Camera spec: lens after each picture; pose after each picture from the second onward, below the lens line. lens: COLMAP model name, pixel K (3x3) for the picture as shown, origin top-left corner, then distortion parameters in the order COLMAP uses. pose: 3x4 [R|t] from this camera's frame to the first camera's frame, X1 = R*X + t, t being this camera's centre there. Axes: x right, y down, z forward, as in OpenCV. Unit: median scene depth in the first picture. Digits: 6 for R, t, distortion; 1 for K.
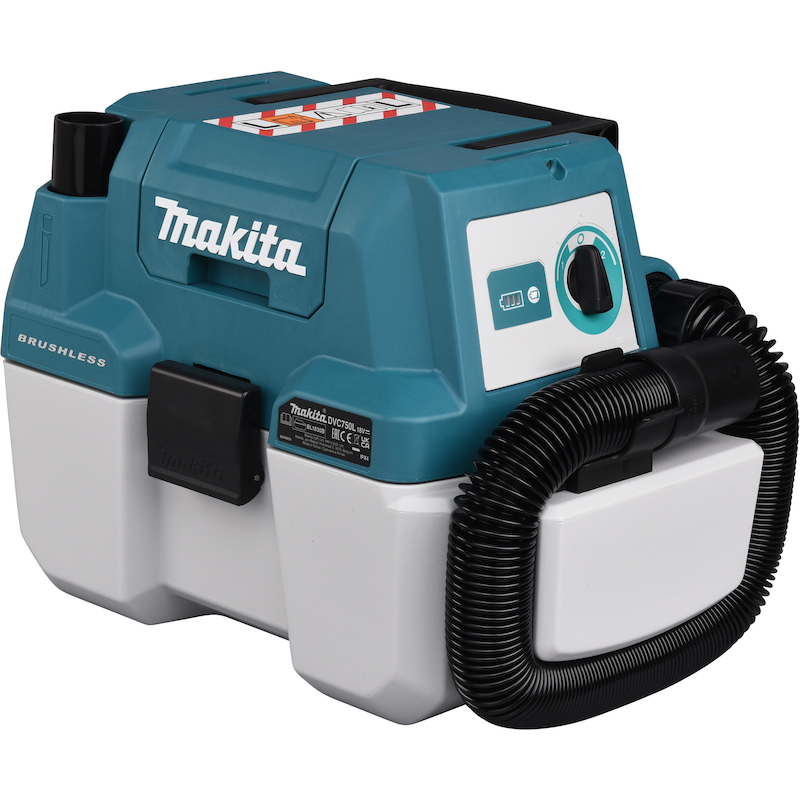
lens RADIAL K [[2752.1, 0, 400.0], [0, 2752.1, 400.0], [0, 0, 1]] dist [0.165437, 0.223531]
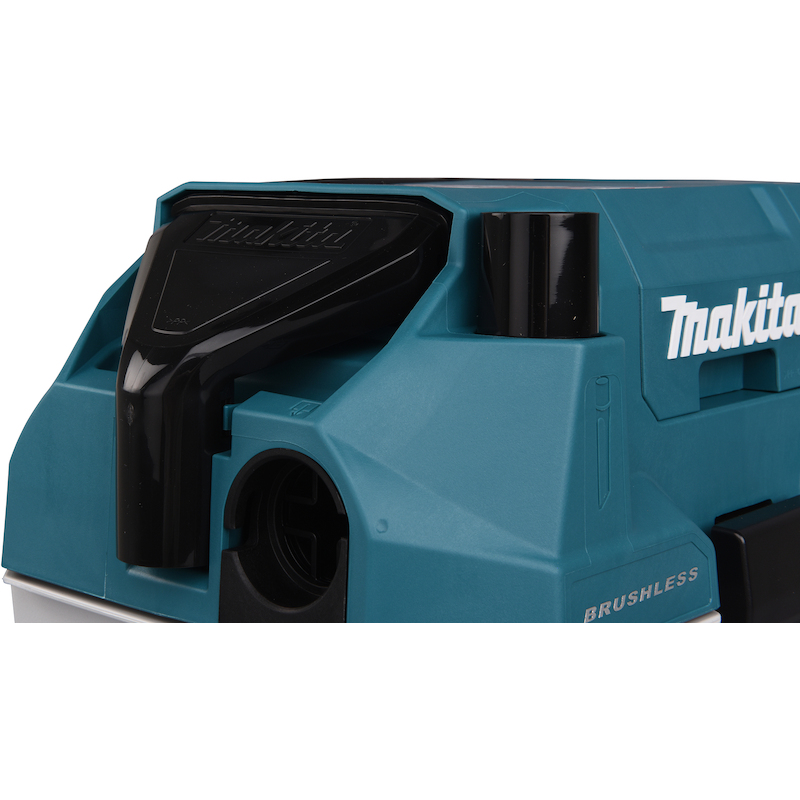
lens RADIAL K [[1535.7, 0, 297.3], [0, 1535.7, 300.5], [0, 0, 1]] dist [0.058406, 0.214035]
pose [[-0.013553, -0.122641, 0.992359, -0.470056], [0.275864, 0.953473, 0.121603, -0.147183], [-0.961101, 0.275404, 0.020910, 1.112518]]
